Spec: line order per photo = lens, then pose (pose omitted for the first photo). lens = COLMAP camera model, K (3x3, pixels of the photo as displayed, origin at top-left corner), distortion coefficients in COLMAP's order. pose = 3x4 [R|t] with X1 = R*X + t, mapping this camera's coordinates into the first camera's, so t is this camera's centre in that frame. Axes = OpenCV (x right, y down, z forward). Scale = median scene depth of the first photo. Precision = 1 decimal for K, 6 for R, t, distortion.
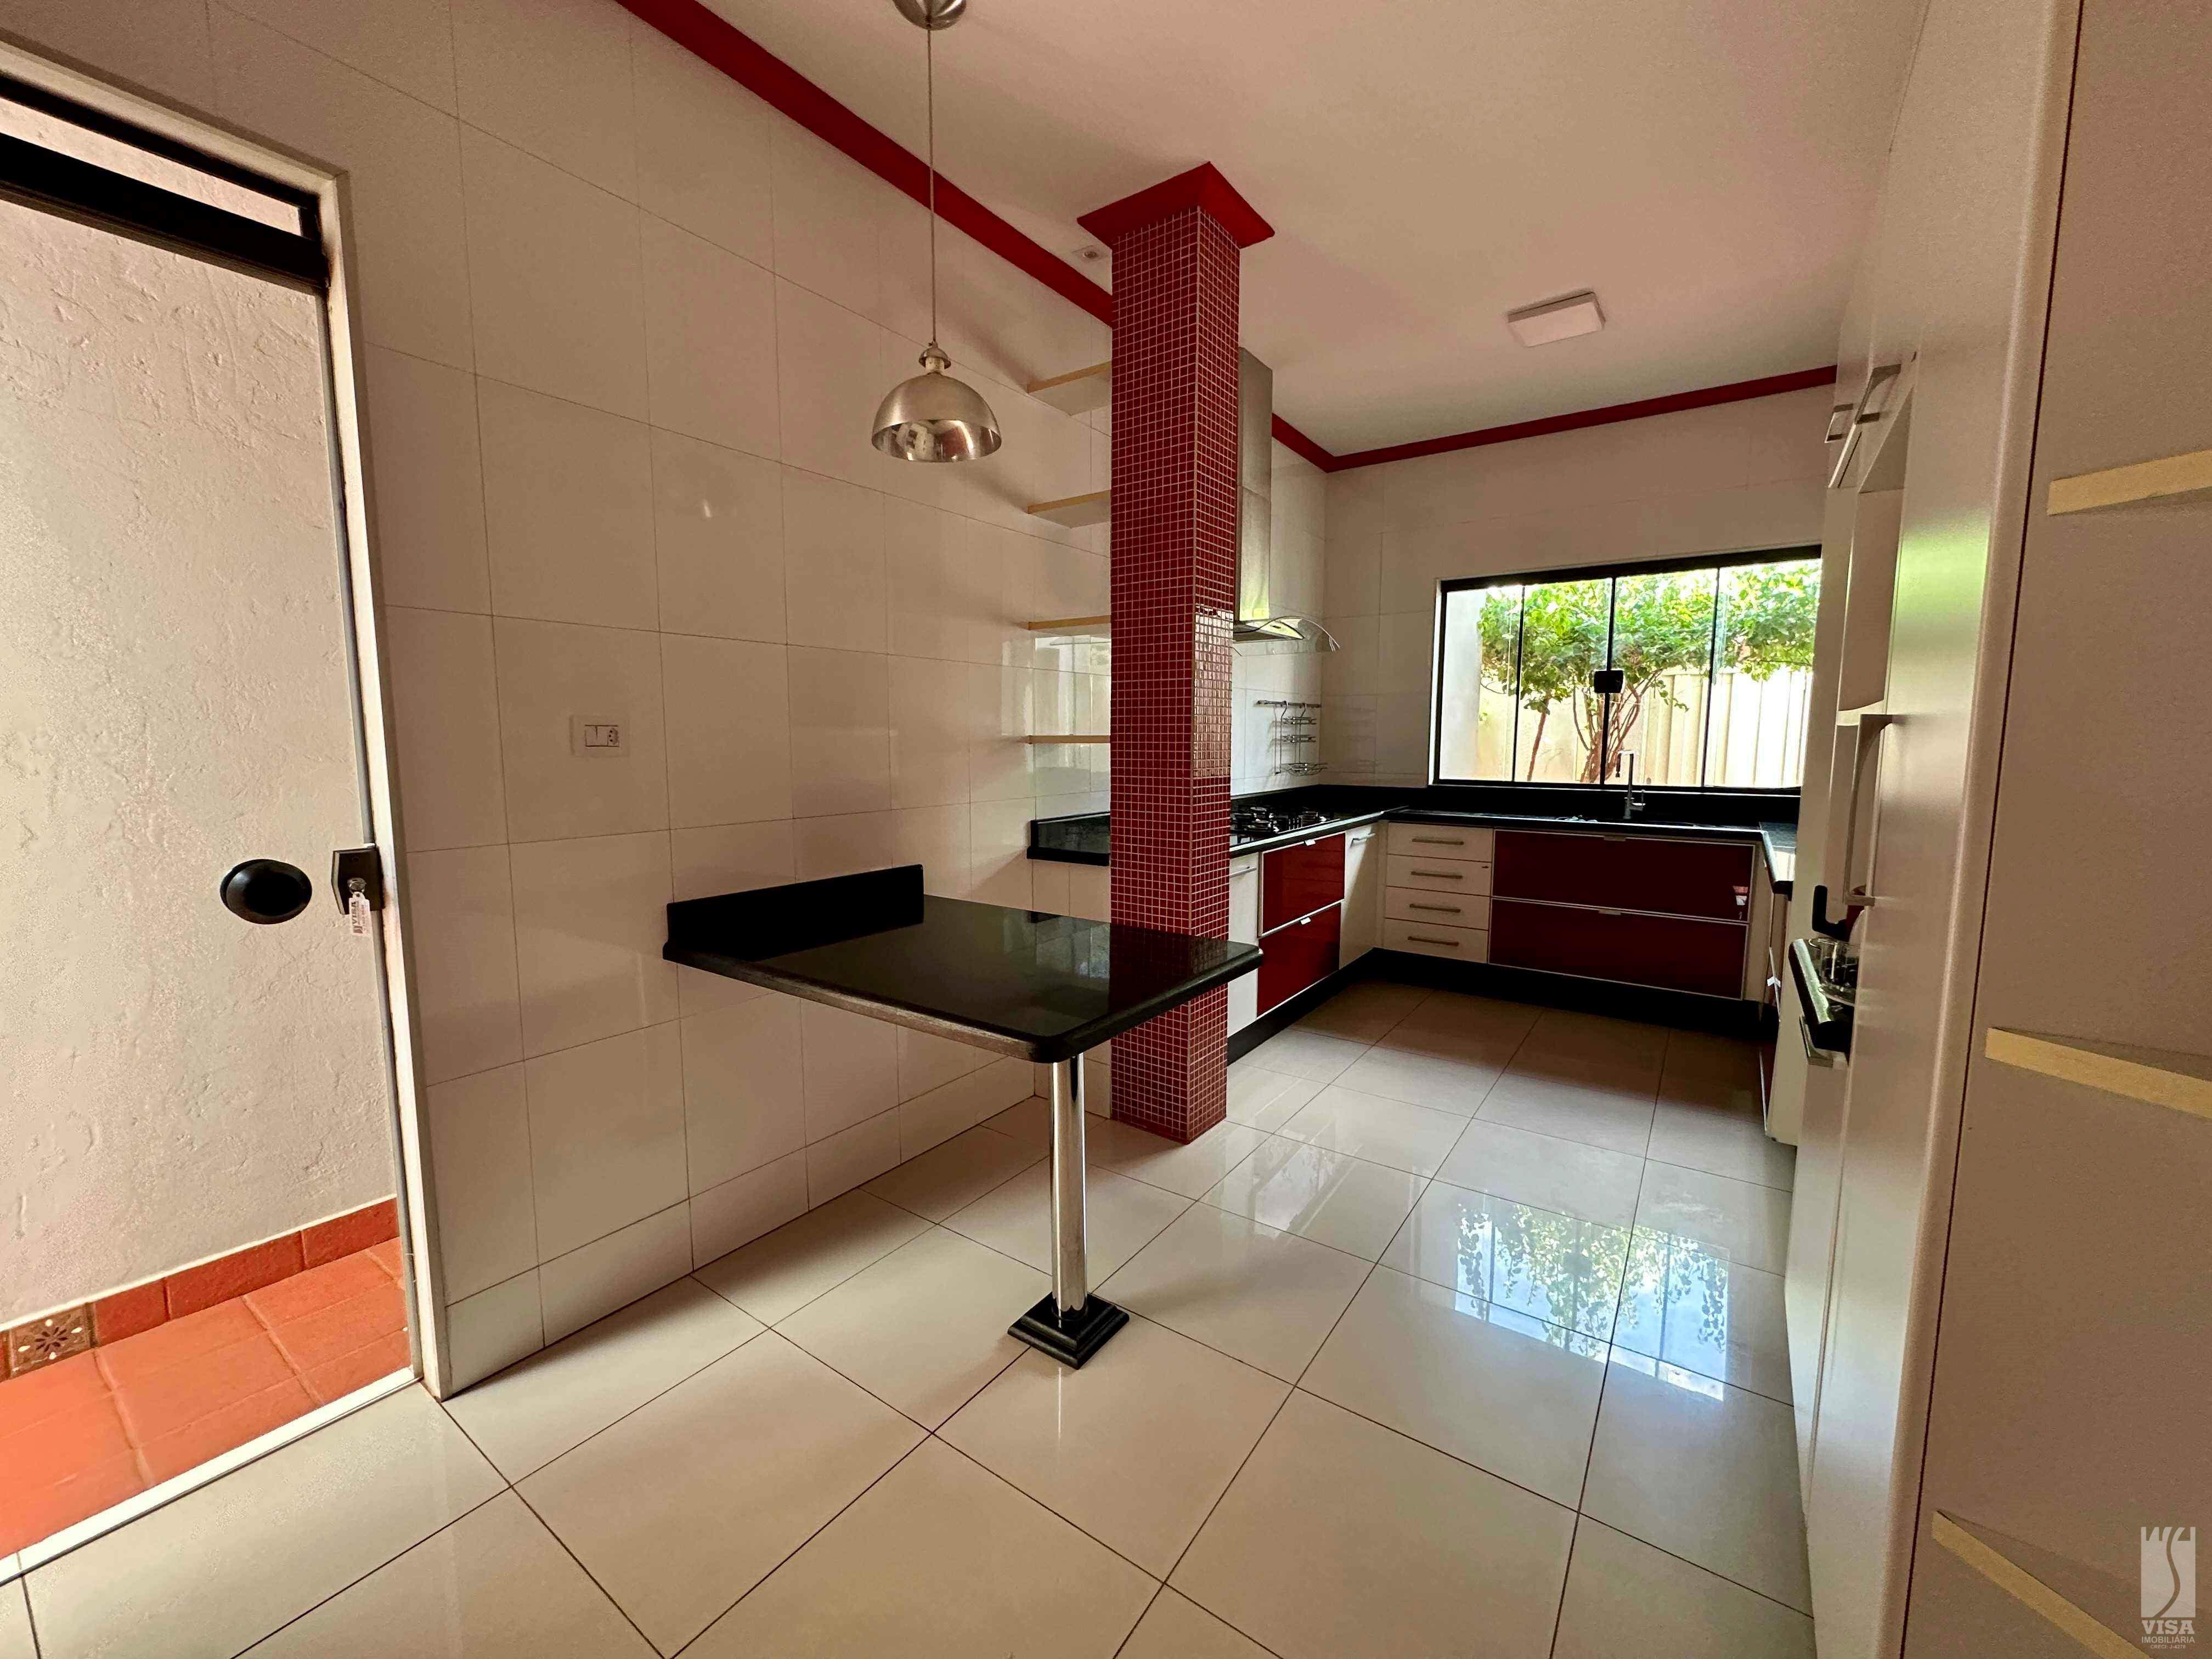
lens RADIAL K [[886.9, 0, 1102.8], [0, 886.9, 834.7], [0, 0, 1]] dist [-0.008877, 0.000055]
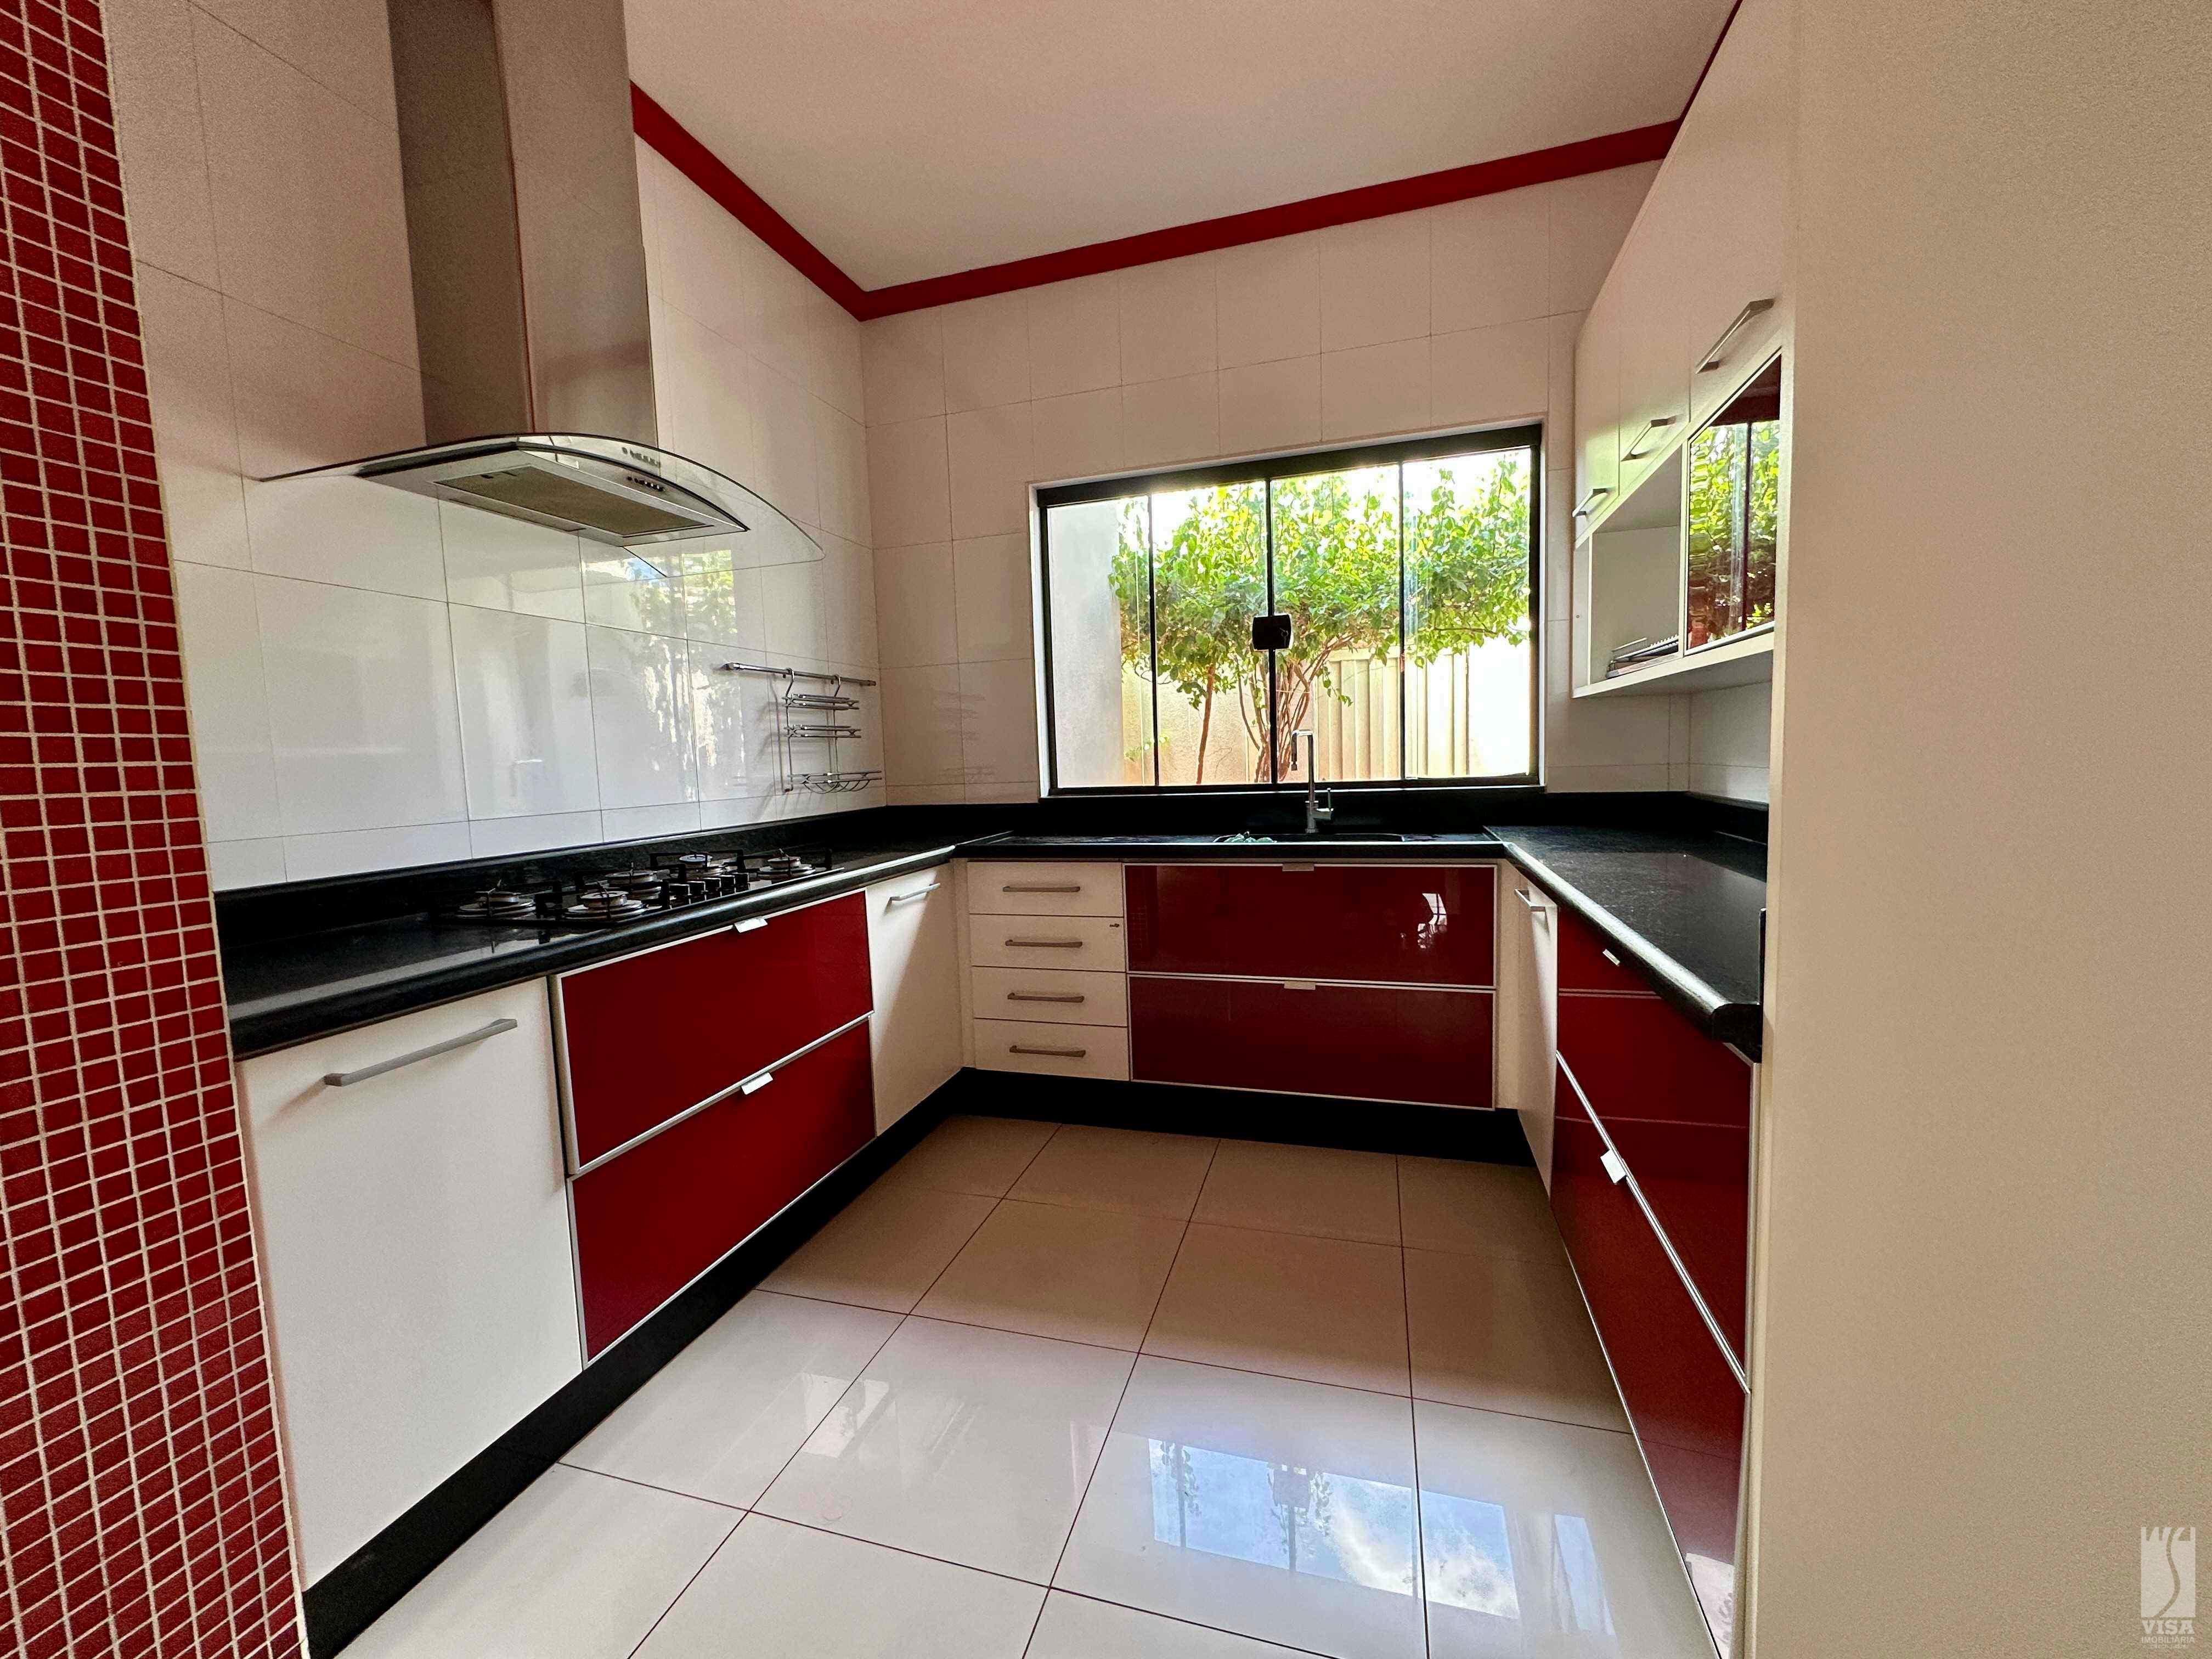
lens RADIAL K [[886.9, 0, 1109.4], [0, 886.9, 829.2], [0, 0, 1]] dist [-0.008877, 0.000055]
pose [[0.946408, -0.059473, 0.317451, 0.227476], [0.069829, 0.997331, -0.021335, -0.016633], [-0.315335, 0.042359, 0.948035, 0.398039]]
